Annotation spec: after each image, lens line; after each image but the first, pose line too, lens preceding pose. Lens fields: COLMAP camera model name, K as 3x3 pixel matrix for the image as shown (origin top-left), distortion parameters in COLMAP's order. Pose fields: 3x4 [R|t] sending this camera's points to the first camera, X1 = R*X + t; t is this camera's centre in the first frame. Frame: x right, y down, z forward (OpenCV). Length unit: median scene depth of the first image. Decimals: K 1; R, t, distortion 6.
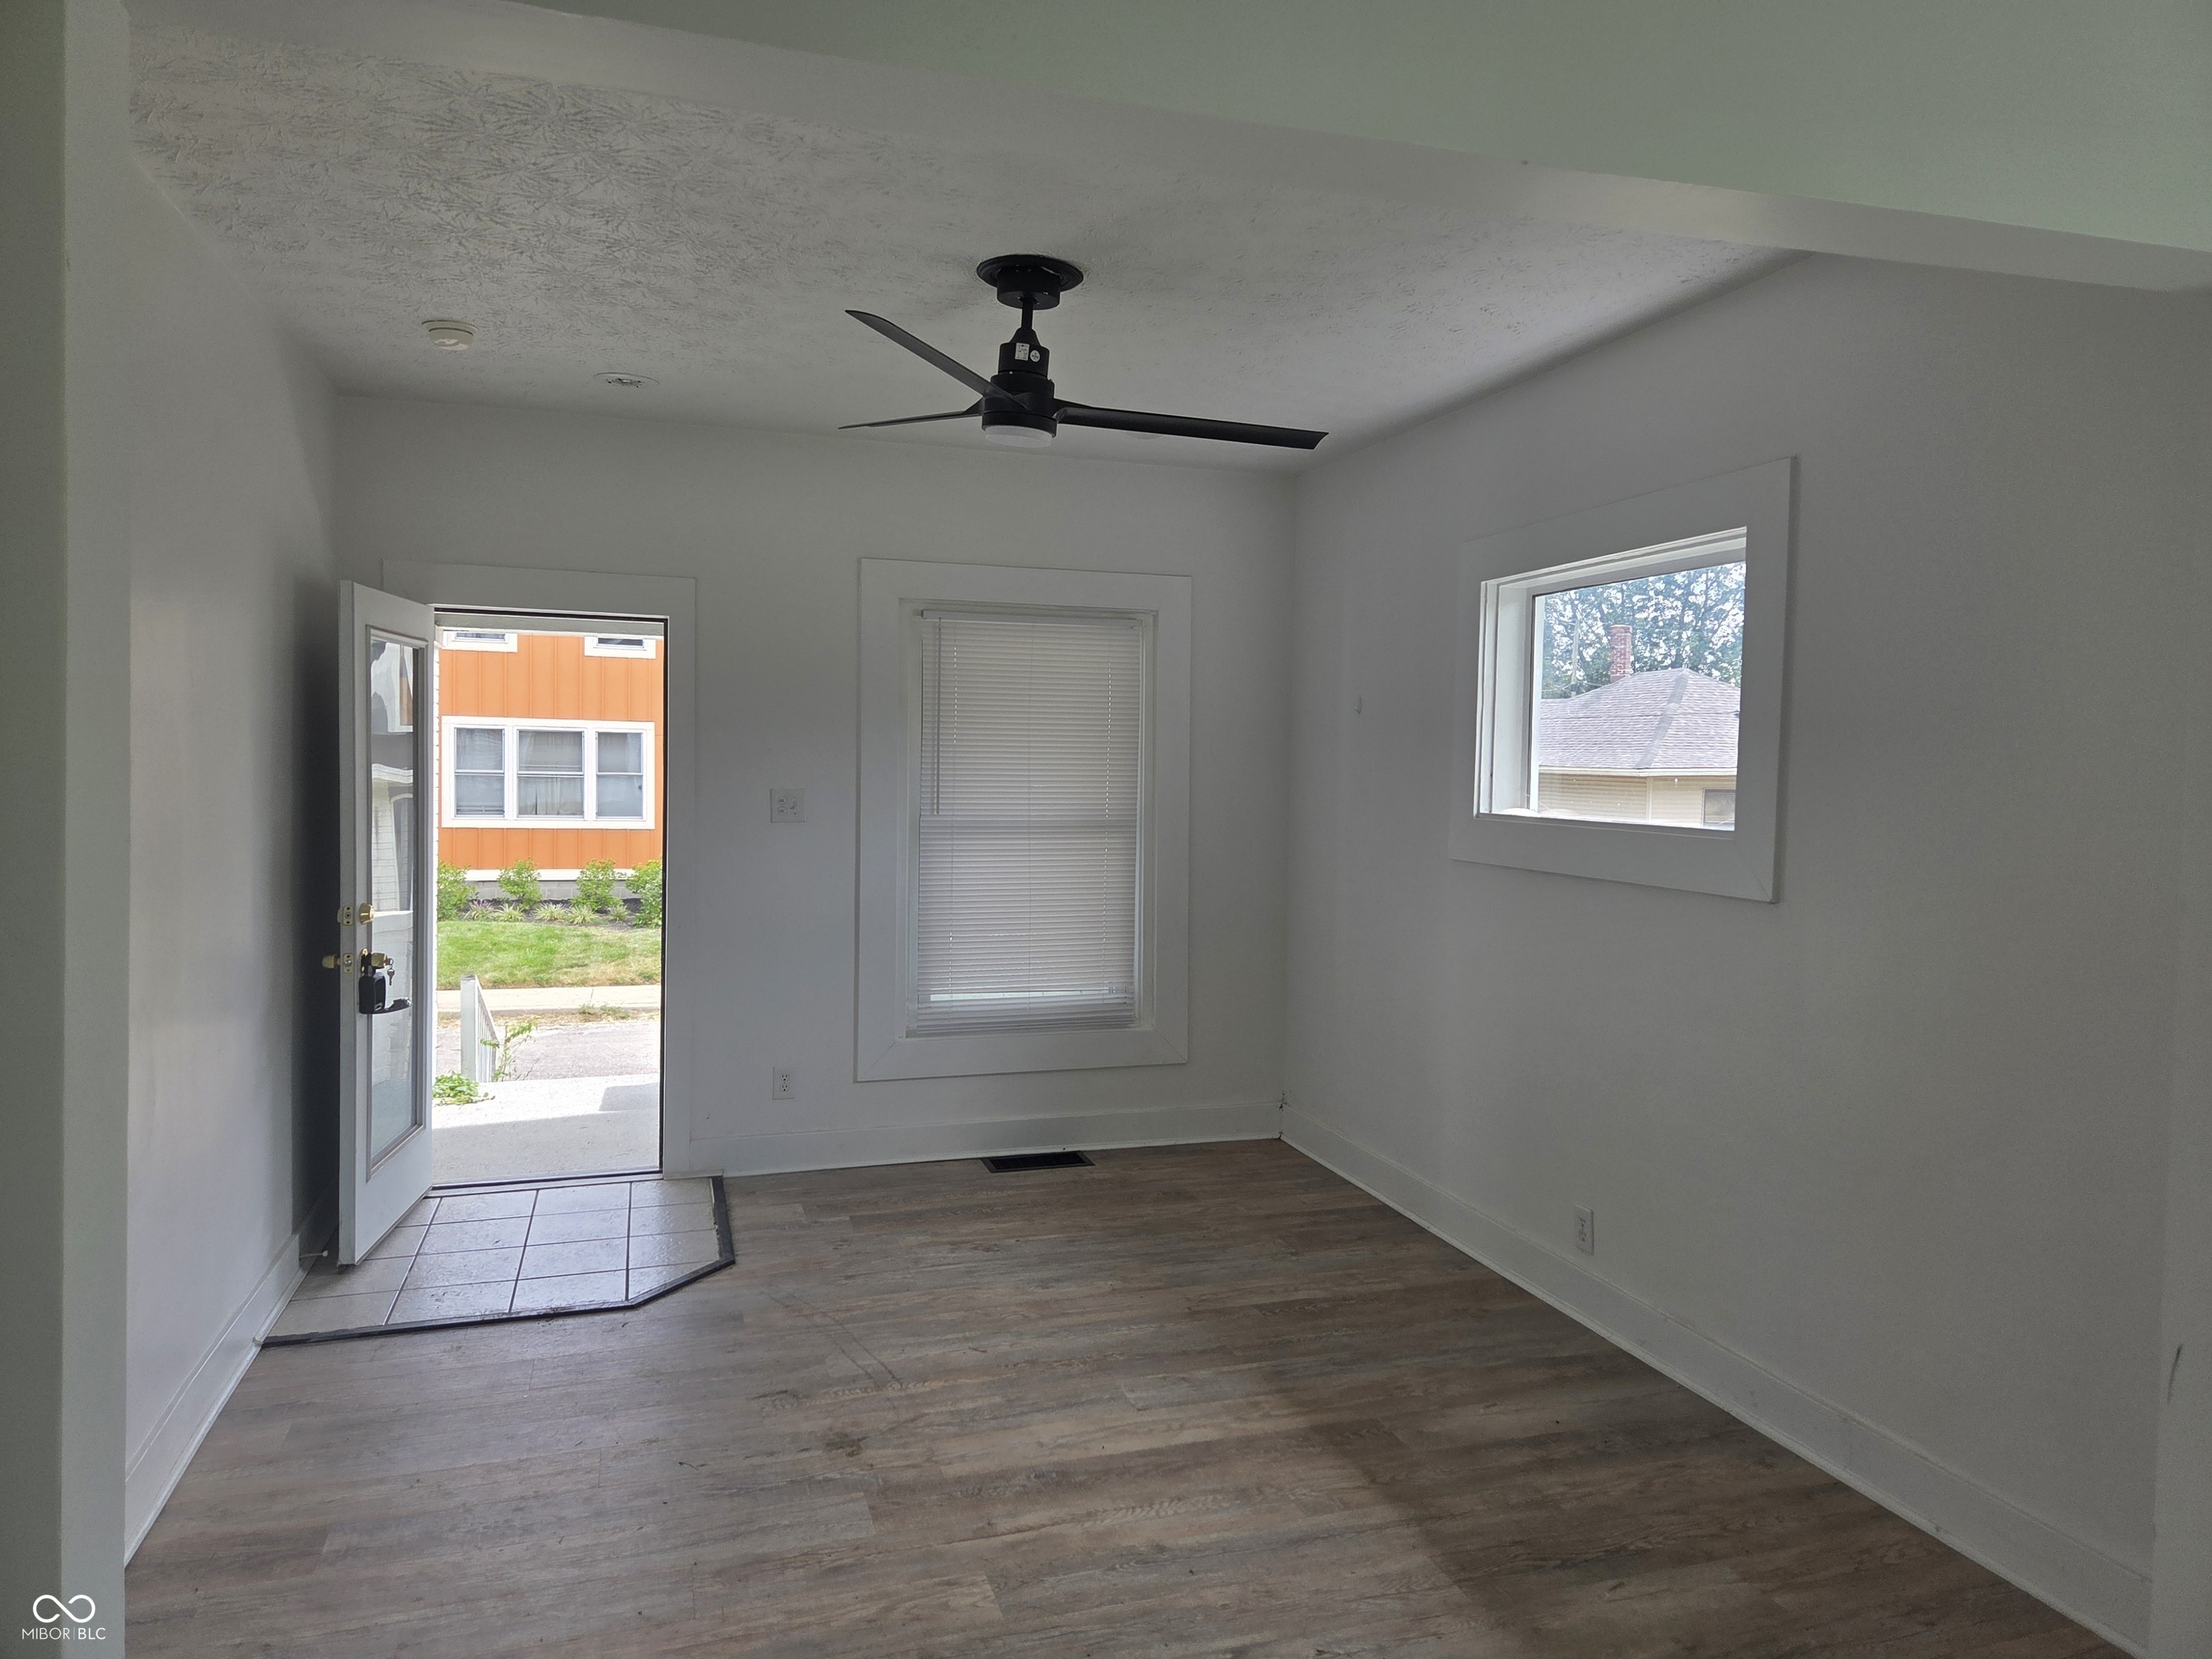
lens RADIAL K [[1486.4, 0, 1107.7], [0, 1486.4, 826.4], [0, 0, 1]] dist [0.005497, 0.000708]
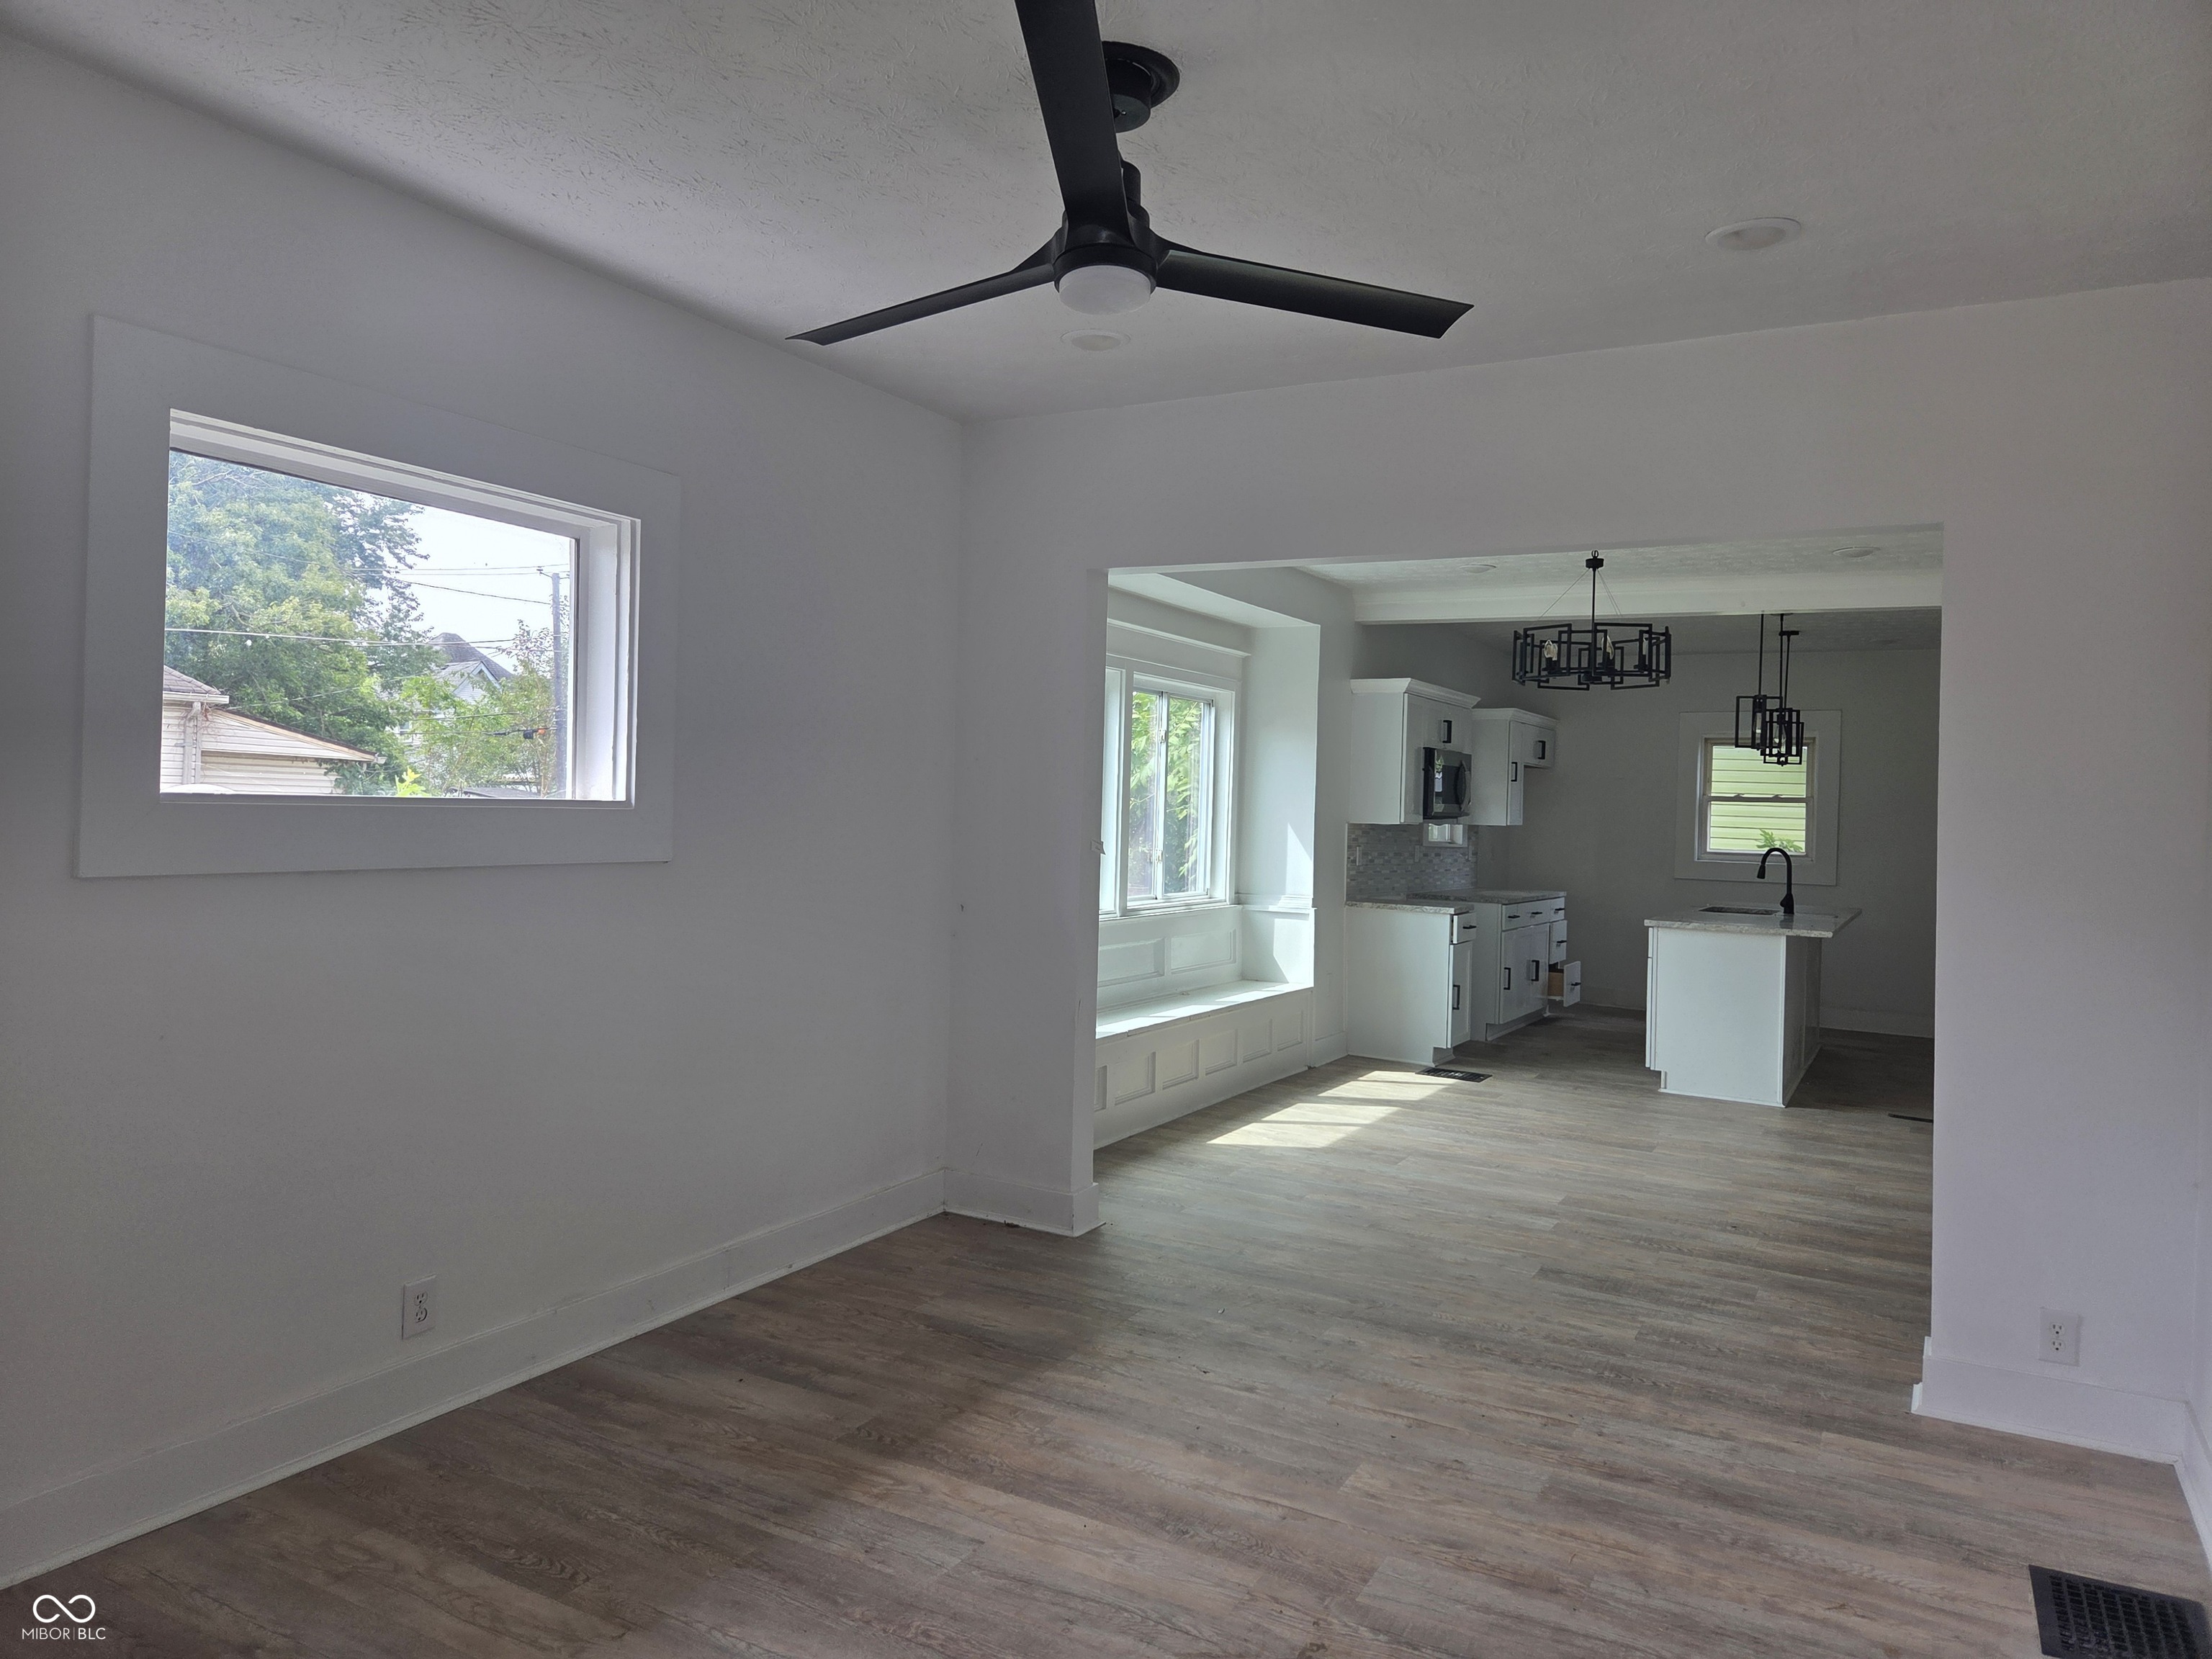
lens RADIAL K [[1486.4, 0, 1106.1], [0, 1486.4, 826.6], [0, 0, 1]] dist [0.005497, 0.000708]
pose [[-0.685830, -0.047426, 0.726215, -0.651998], [-0.000561, 0.997909, 0.064639, -0.052887], [-0.727761, 0.043924, -0.684423, 1.631792]]
